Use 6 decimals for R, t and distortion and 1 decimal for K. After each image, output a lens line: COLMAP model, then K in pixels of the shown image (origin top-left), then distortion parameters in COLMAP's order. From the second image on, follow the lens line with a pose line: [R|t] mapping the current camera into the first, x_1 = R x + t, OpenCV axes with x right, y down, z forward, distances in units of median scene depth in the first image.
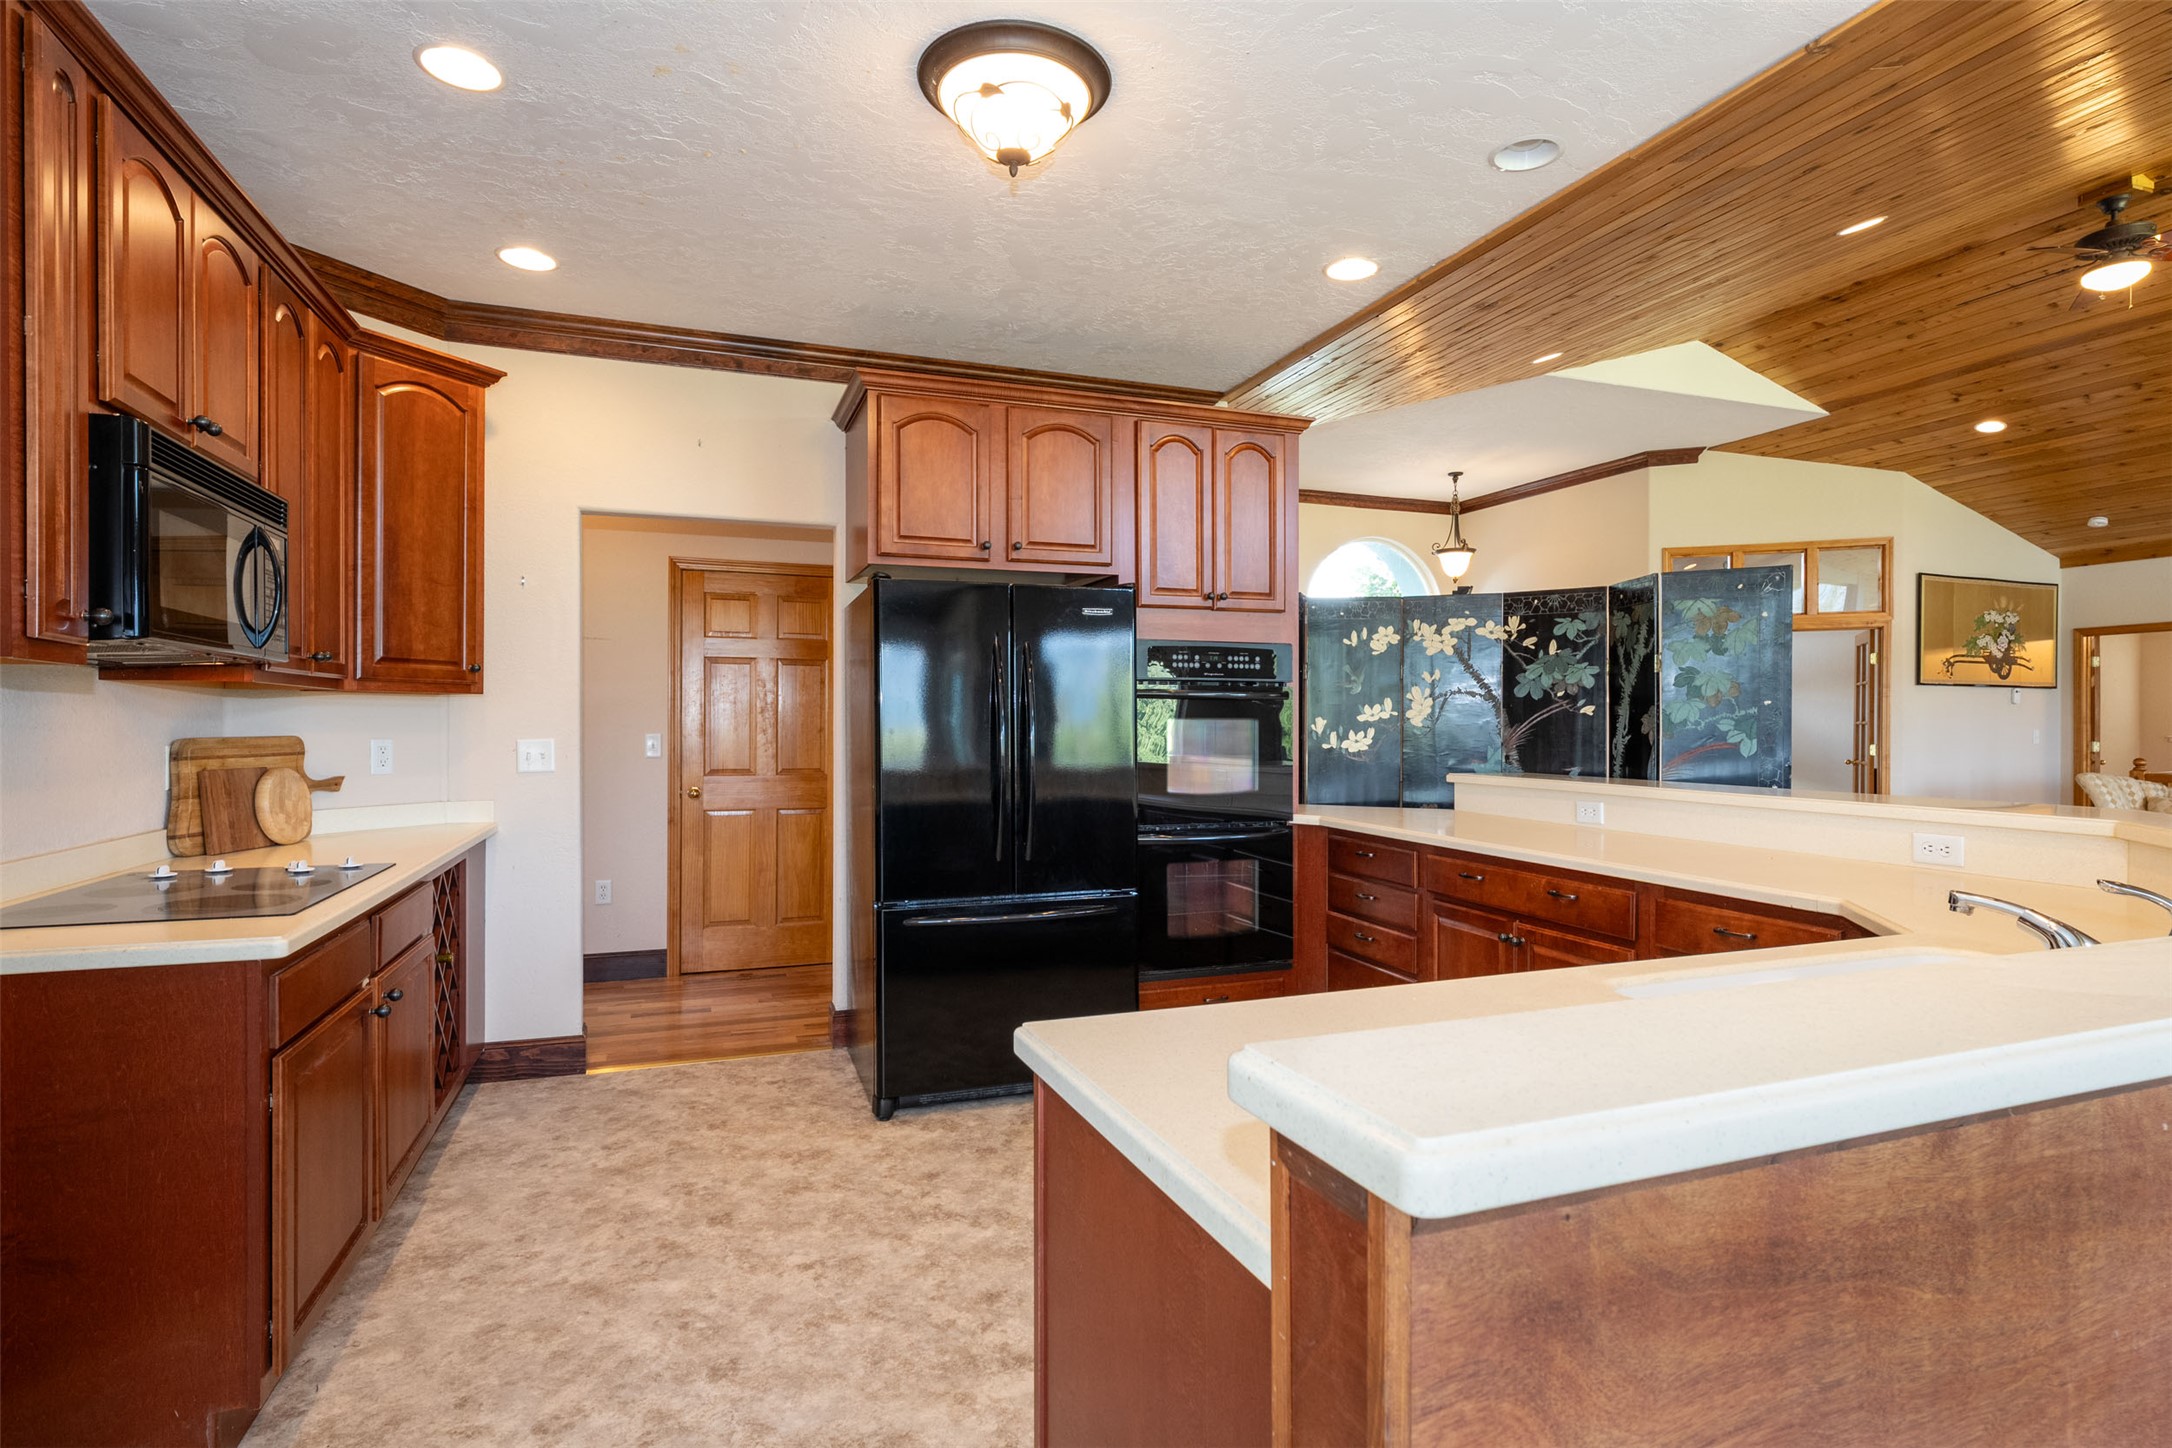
lens RADIAL K [[1074.0, 0, 1086.0], [0, 1074.0, 724.0], [0, 0, 1]] dist [-0.000877, -0.000375]
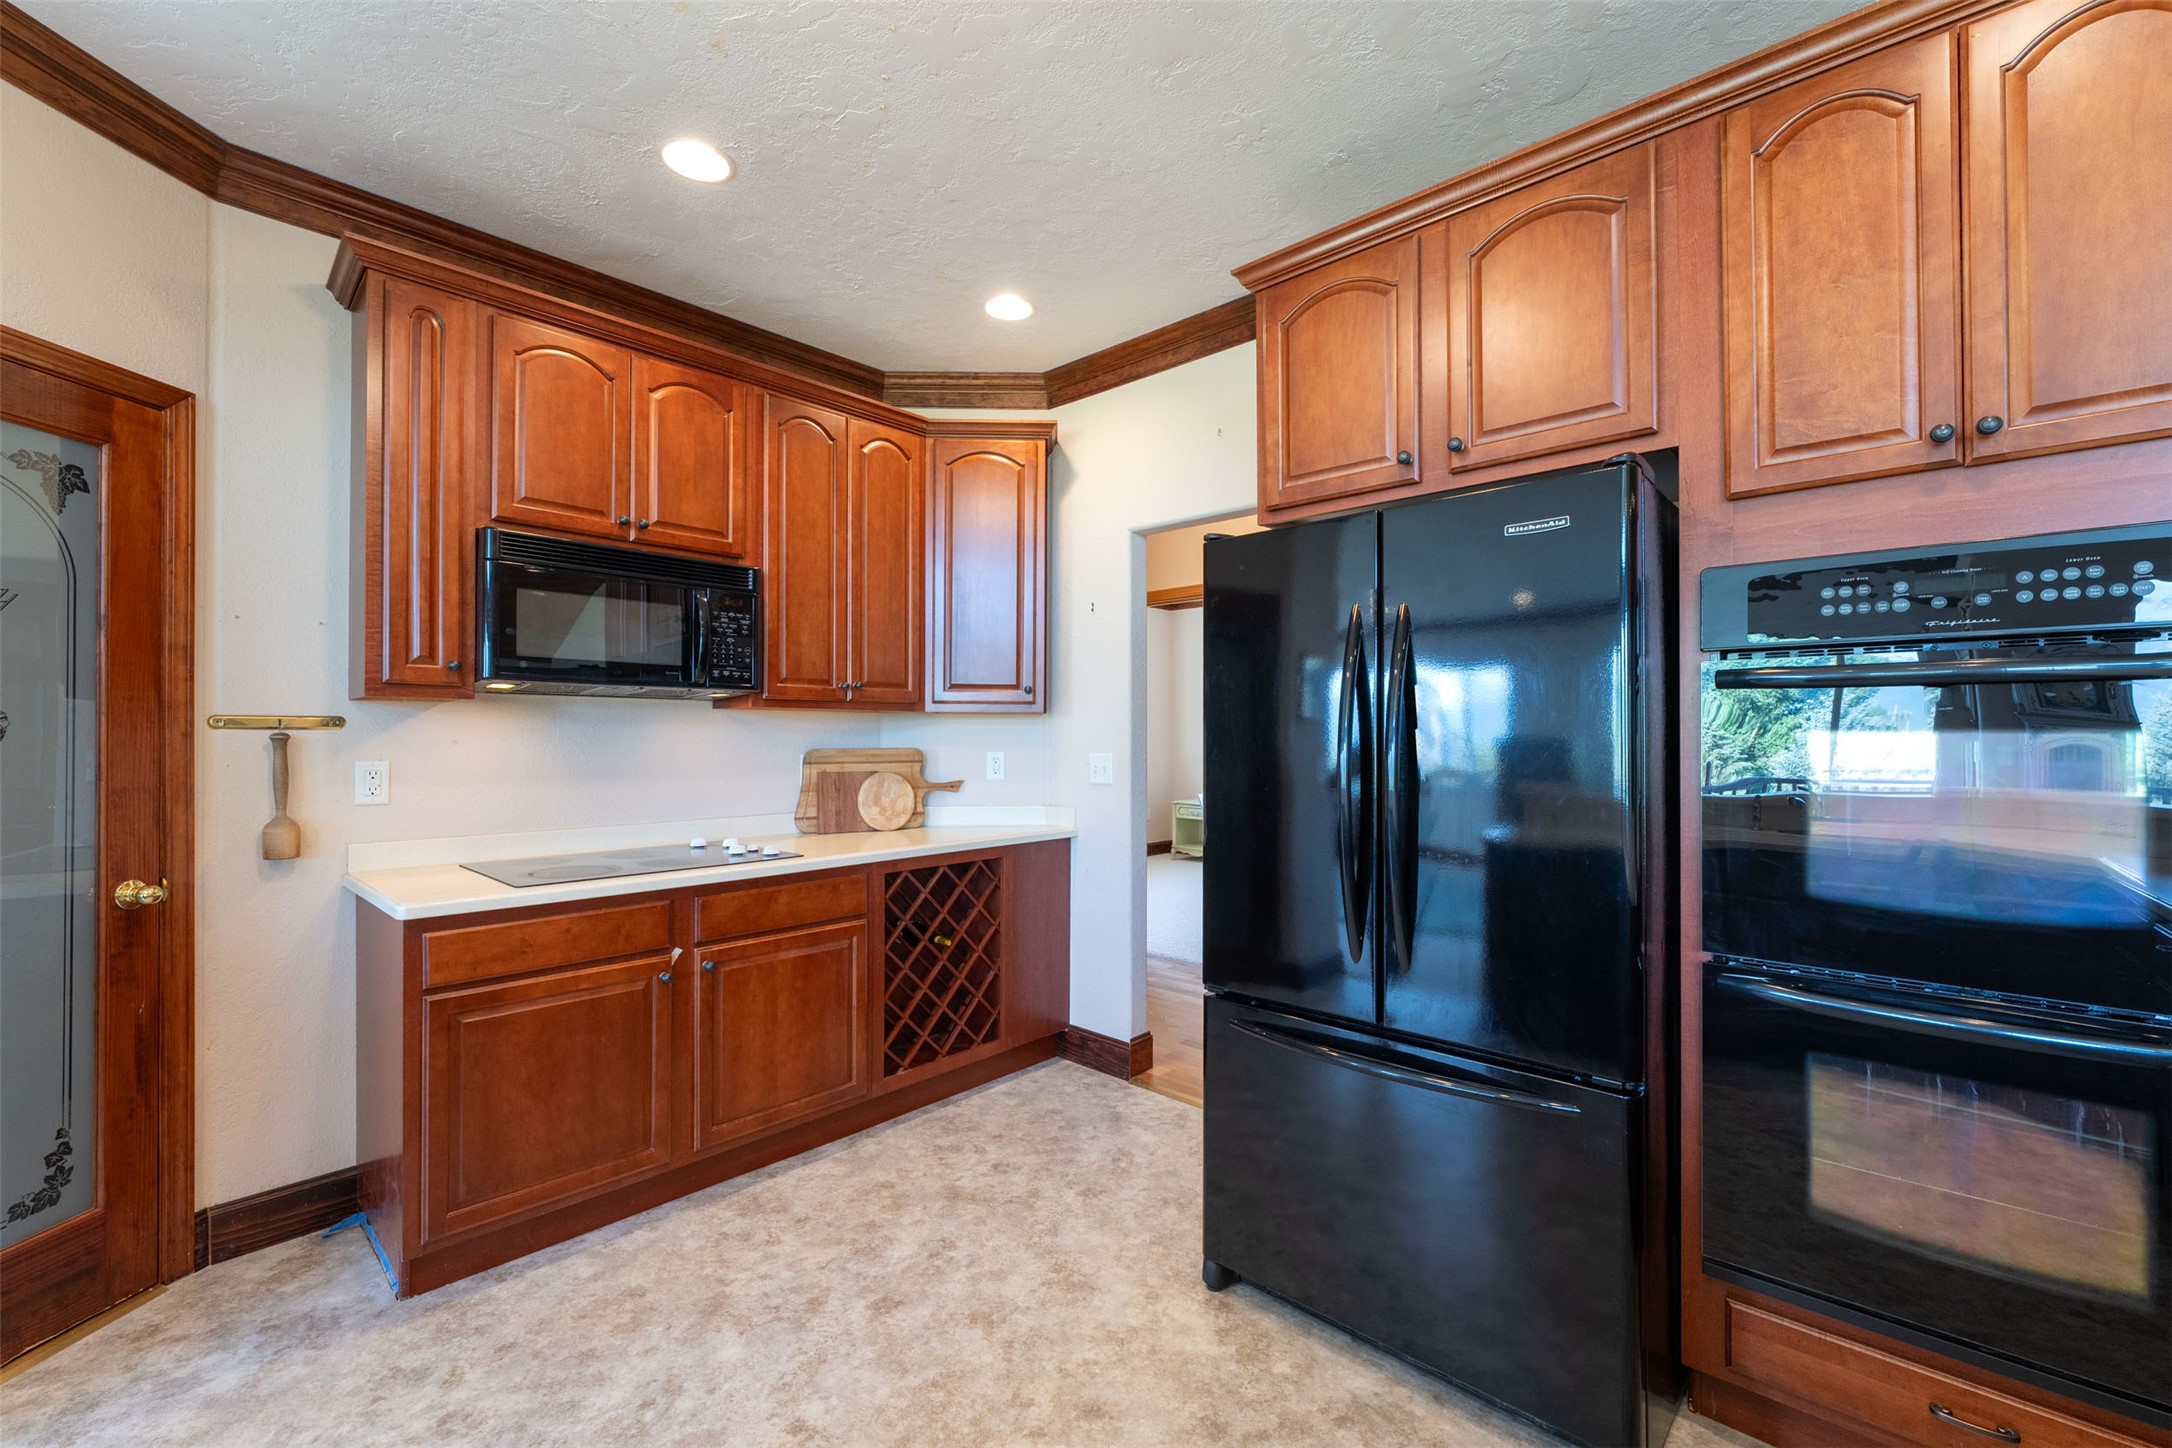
lens RADIAL K [[906.0, 0, 1086.0], [0, 906.0, 724.0], [0, 0, 1]] dist [-0.000697, -0.000162]
pose [[0.463739, -0.012192, -0.885888, 0.354590], [0.000549, 0.999909, -0.013473, -0.003098], [0.885971, 0.005762, 0.463704, 0.713428]]
